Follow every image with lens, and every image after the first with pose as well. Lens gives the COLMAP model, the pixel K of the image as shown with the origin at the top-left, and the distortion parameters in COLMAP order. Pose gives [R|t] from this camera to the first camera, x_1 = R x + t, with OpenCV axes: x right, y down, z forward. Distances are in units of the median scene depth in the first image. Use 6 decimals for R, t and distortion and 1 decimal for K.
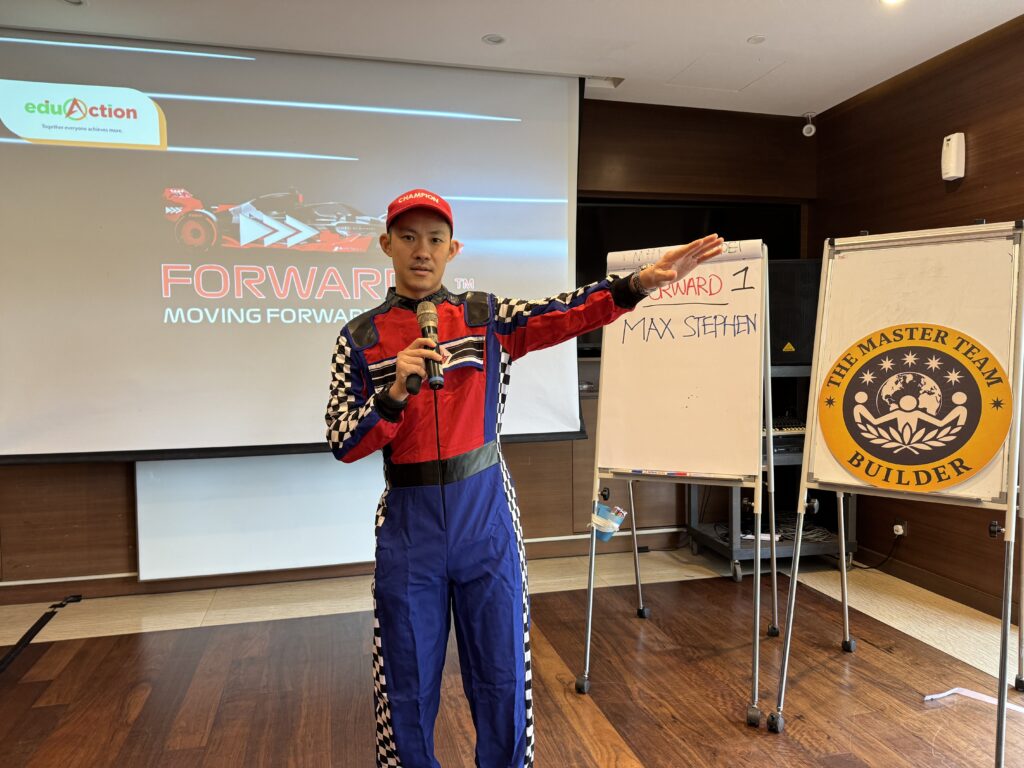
lens RADIAL K [[714.3, 0, 518.3], [0, 714.3, 383.4], [0, 0, 1]] dist [0.025997, -0.035037]
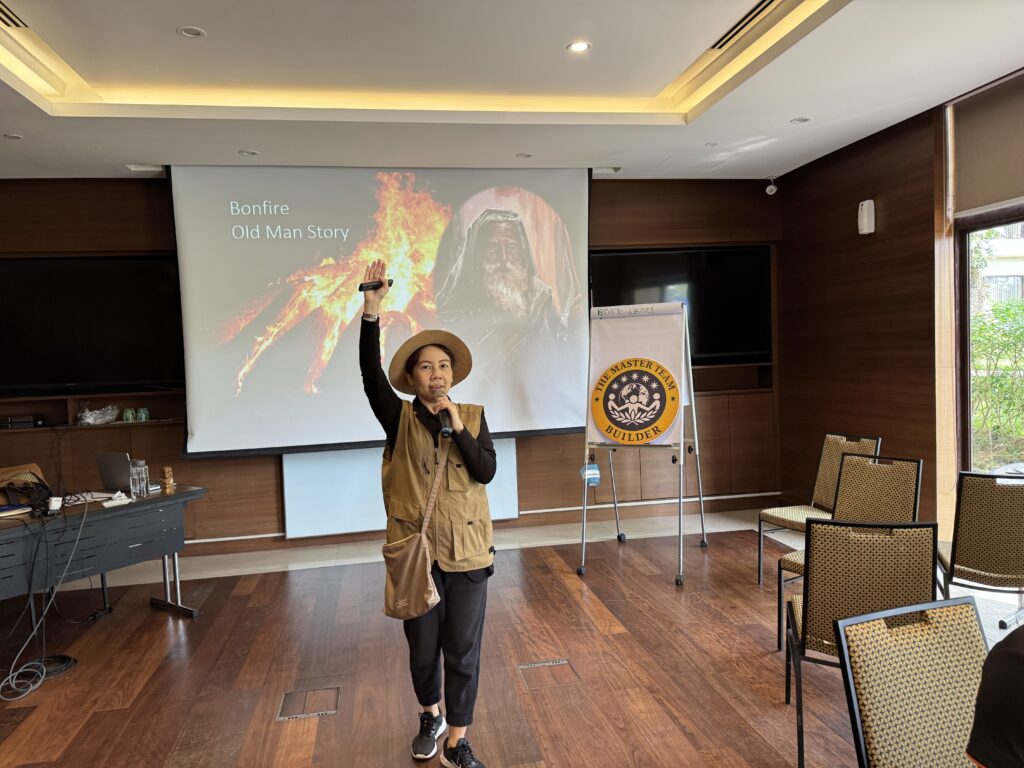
lens RADIAL K [[714.3, 0, 509.7], [0, 714.3, 384.4], [0, 0, 1]] dist [0.025997, -0.035037]
pose [[0.996653, -0.027296, -0.077062, 0.043850], [0.027493, 0.999621, 0.001496, -0.029456], [0.076991, -0.003610, 0.997025, -0.562252]]
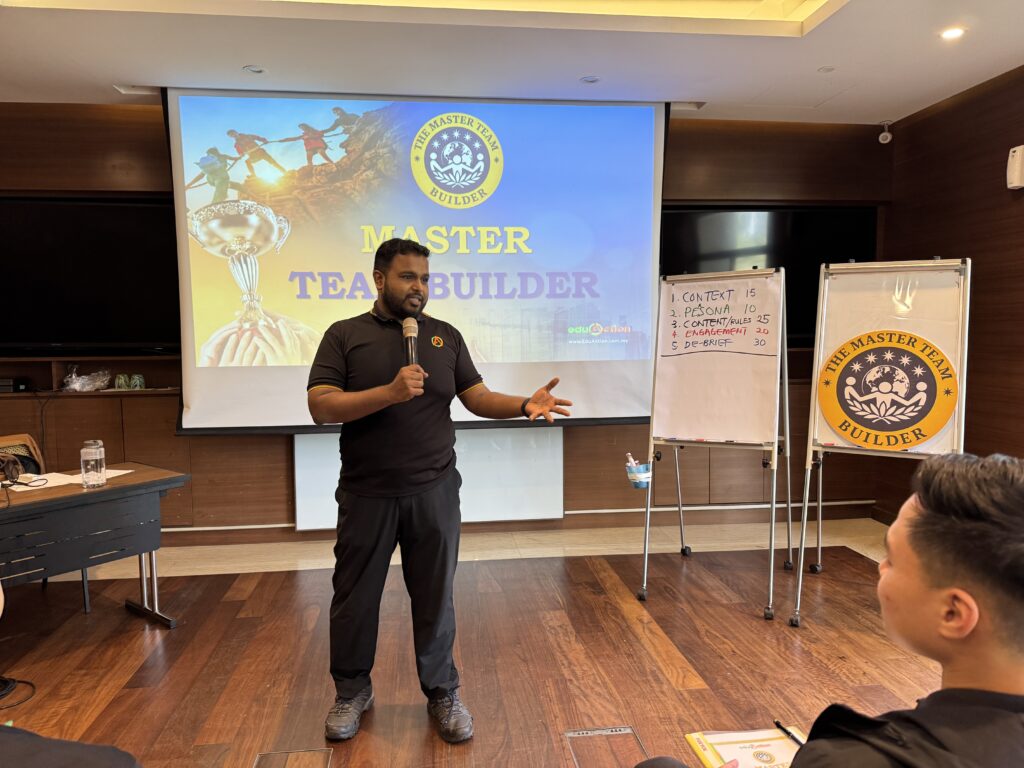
lens RADIAL K [[714.3, 0, 508.3], [0, 714.3, 385.1], [0, 0, 1]] dist [0.025997, -0.035037]
pose [[0.991029, 0.011457, -0.133154, -0.006734], [-0.007409, 0.999496, 0.030855, -0.023708], [0.133441, -0.029591, 0.990615, -0.245974]]
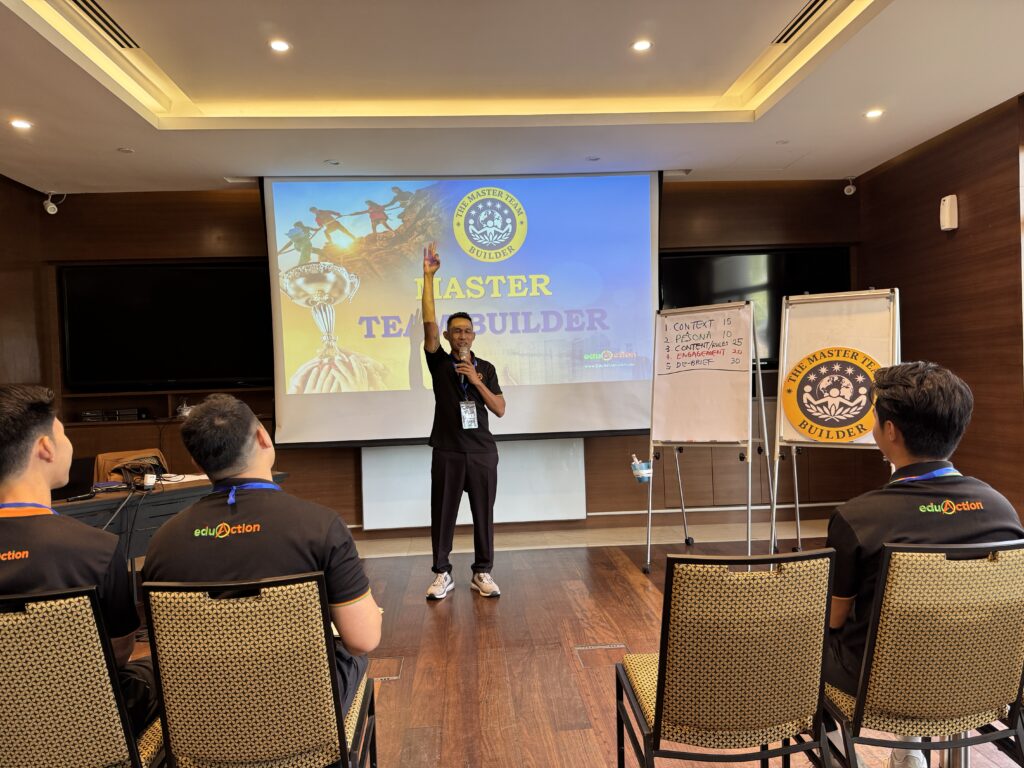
lens RADIAL K [[714.3, 0, 513.0], [0, 714.3, 387.1], [0, 0, 1]] dist [0.025997, -0.035037]
pose [[0.982001, -0.021313, -0.187667, 0.089488], [0.015986, 0.999426, -0.029854, 0.040058], [0.188196, 0.026317, 0.981779, -0.597374]]
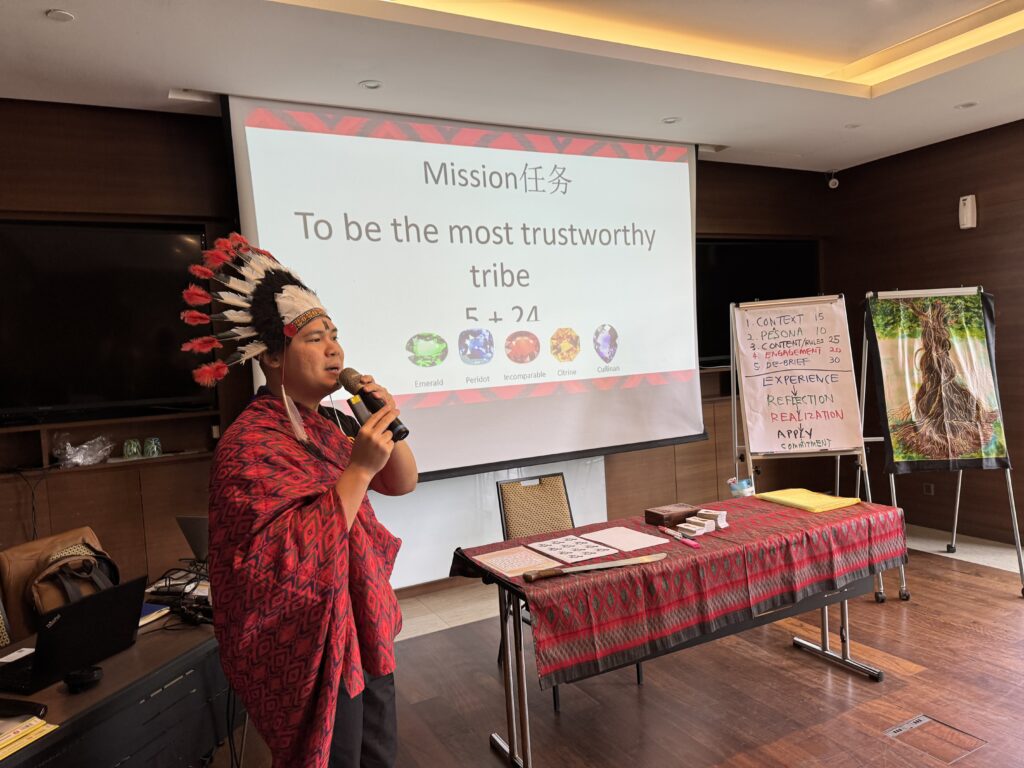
lens RADIAL K [[714.3, 0, 512.7], [0, 714.3, 383.7], [0, 0, 1]] dist [0.025997, -0.035037]
pose [[0.973183, -0.055366, 0.223270, -0.770642], [0.056601, 0.998396, 0.000869, -0.057310], [-0.222960, 0.011791, 0.974756, -0.178301]]
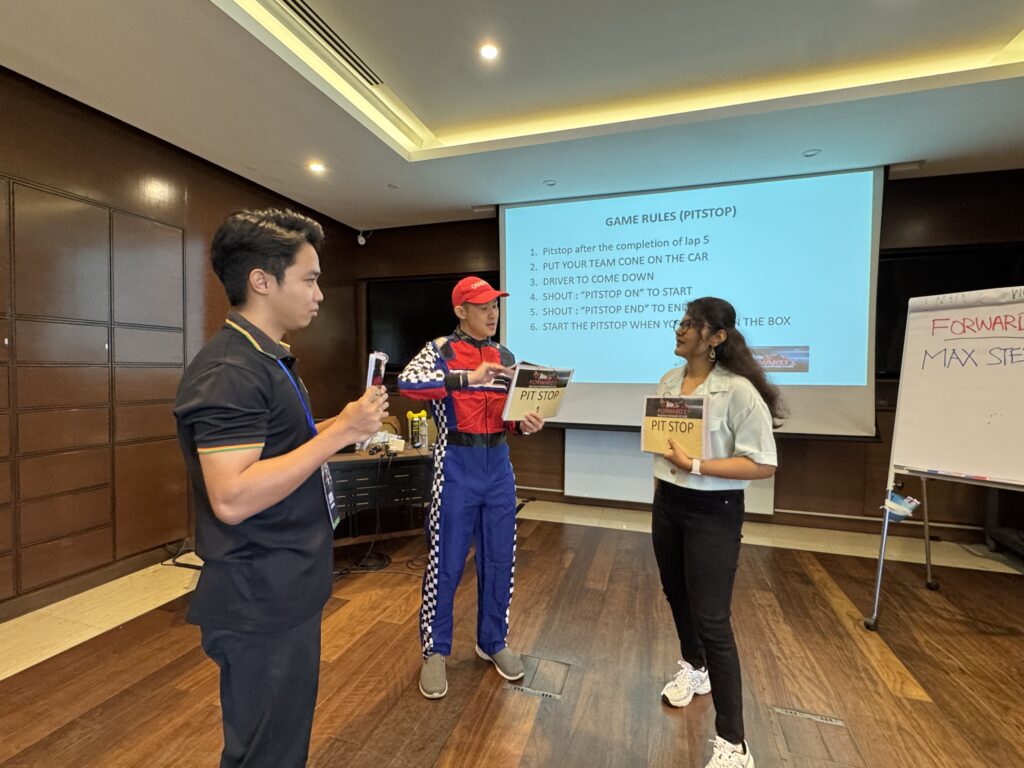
lens RADIAL K [[471.0, 0, 507.8], [0, 471.0, 384.5], [0, 0, 1]] dist [-0.009258, 0.000684]
pose [[0.840766, 0.037060, -0.540129, -0.026974], [-0.043734, 0.999043, 0.000471, 0.003504], [0.539630, 0.023226, 0.841582, -0.116154]]
